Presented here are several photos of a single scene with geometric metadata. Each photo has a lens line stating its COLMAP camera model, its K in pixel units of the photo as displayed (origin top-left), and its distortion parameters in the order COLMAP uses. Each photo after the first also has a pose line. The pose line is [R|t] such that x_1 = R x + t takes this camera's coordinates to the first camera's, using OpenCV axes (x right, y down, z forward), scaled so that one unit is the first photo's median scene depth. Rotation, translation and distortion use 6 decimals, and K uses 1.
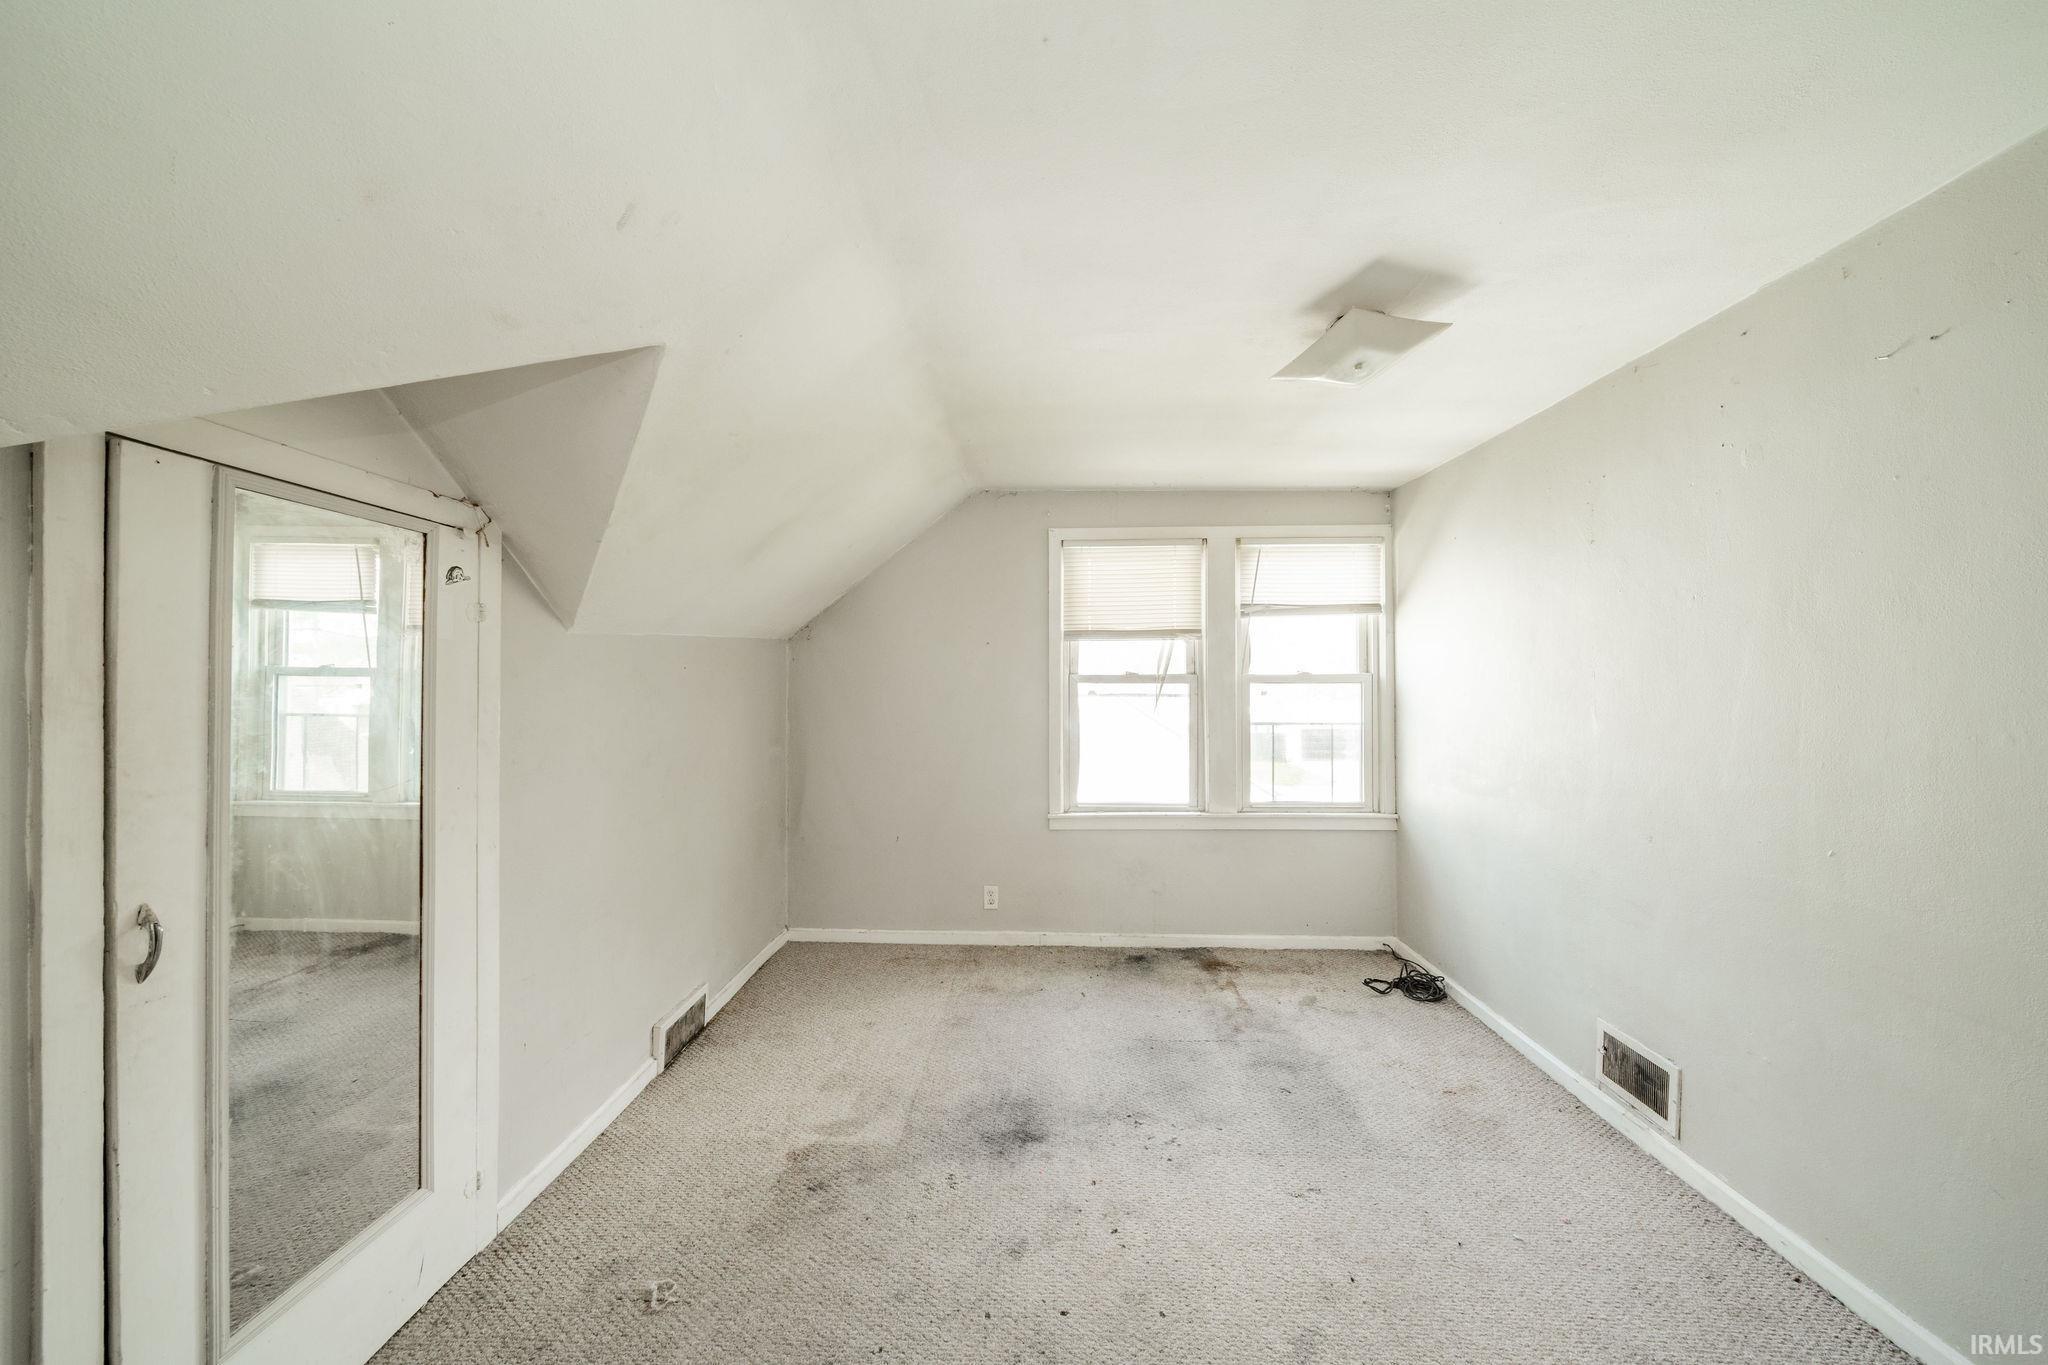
lens RADIAL K [[709.0, 0, 1025.9], [0, 709.0, 679.2], [0, 0, 1]] dist [-0.001309, -0.000502]
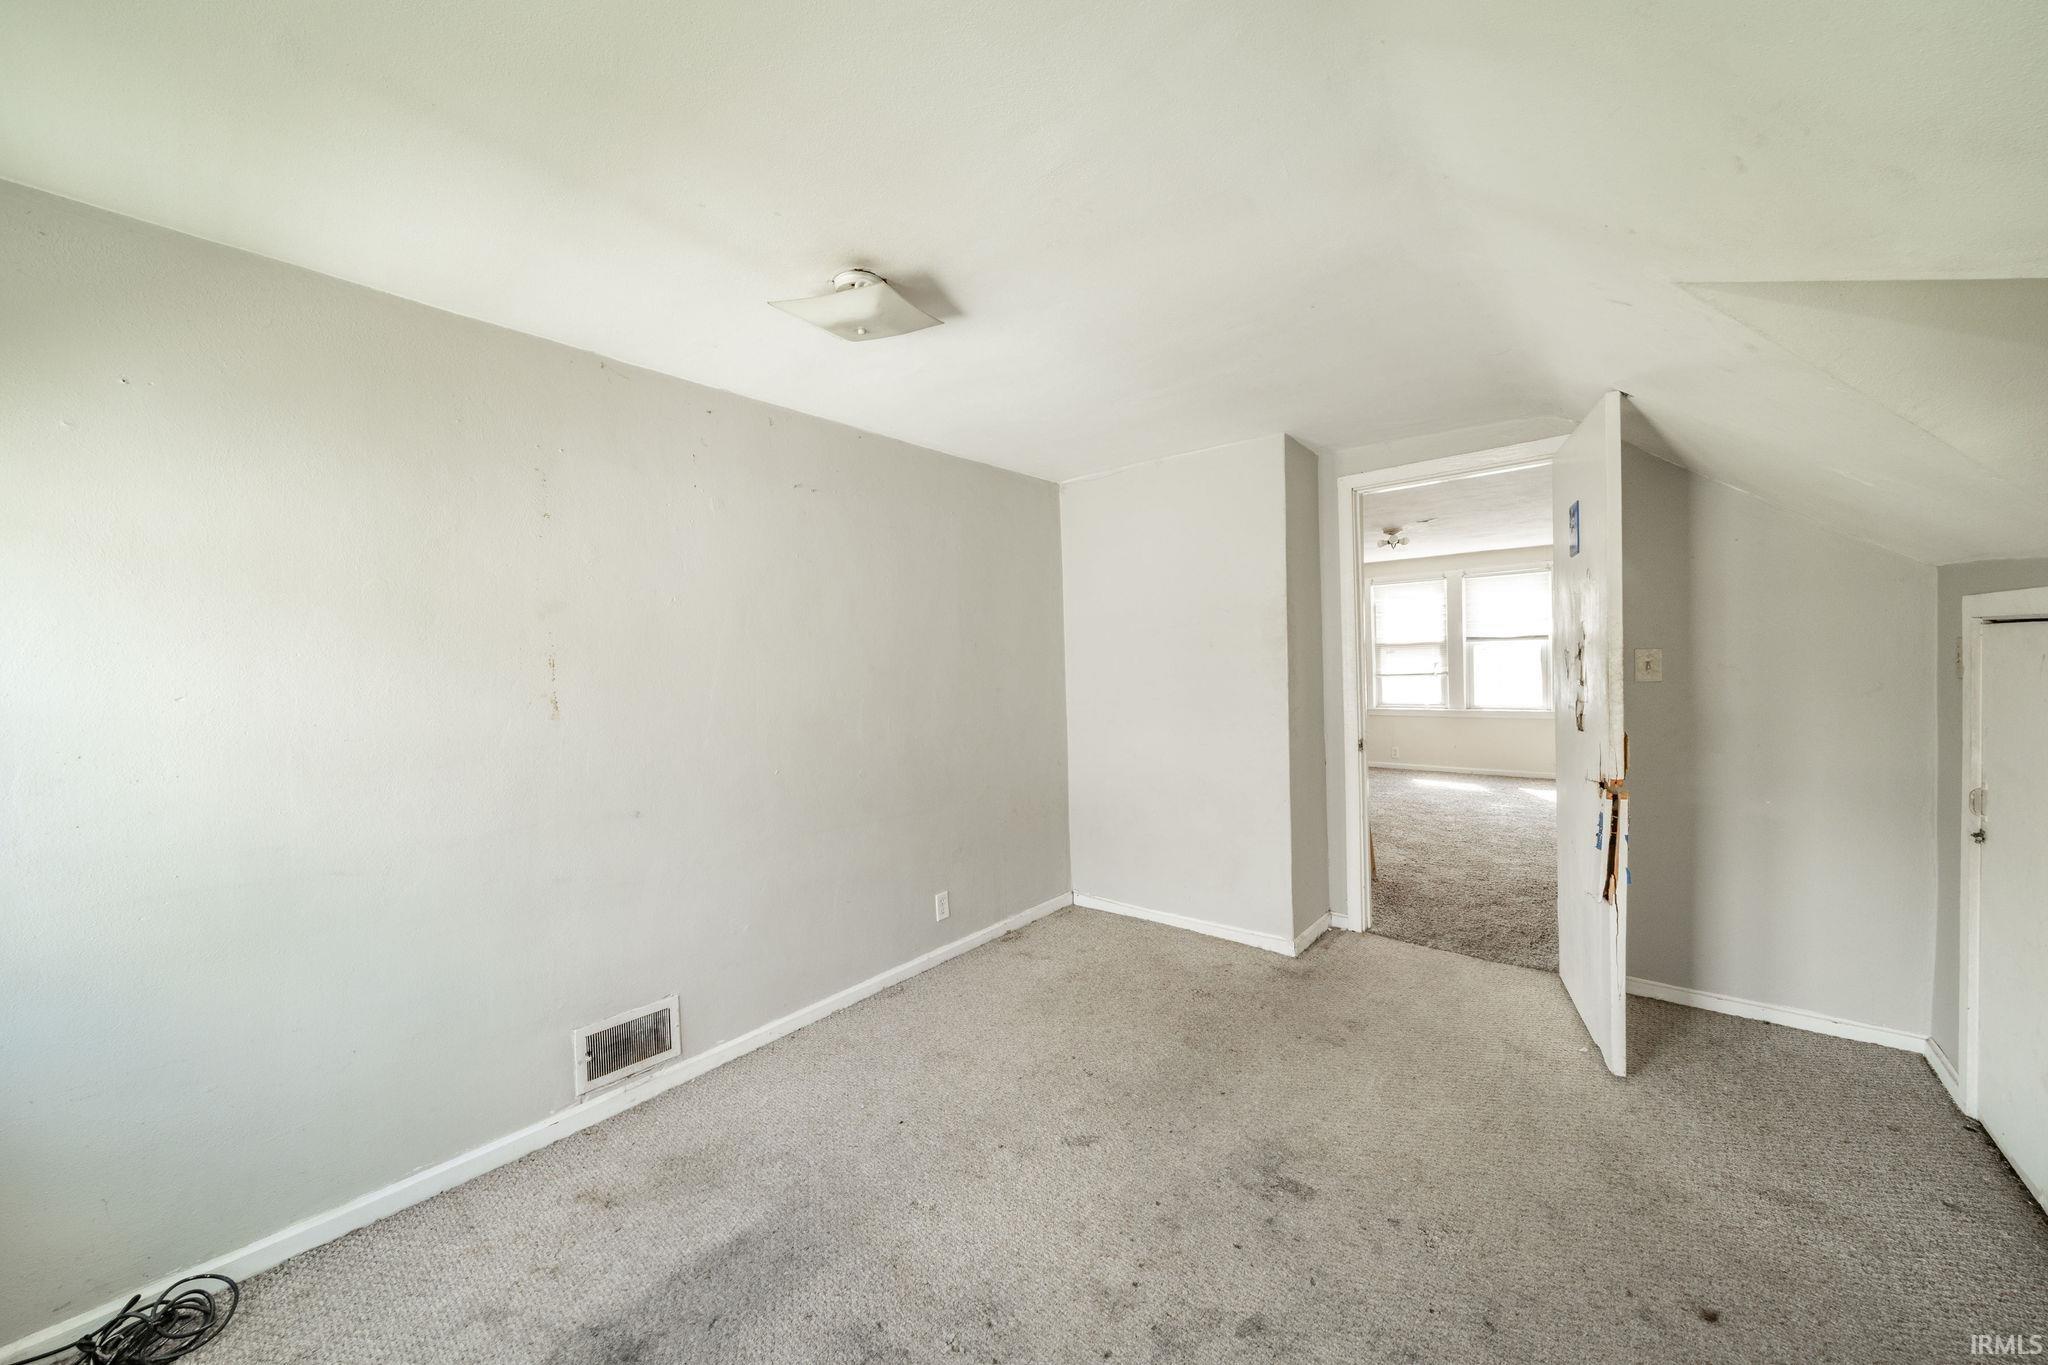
lens RADIAL K [[709.0, 0, 1025.9], [0, 709.0, 679.2], [0, 0, 1]] dist [-0.001309, -0.000502]
pose [[-0.782002, 0.006075, 0.623246, -0.257990], [0.015679, 0.999828, 0.009927, 0.012810], [-0.623078, 0.017535, -0.781963, 1.413071]]
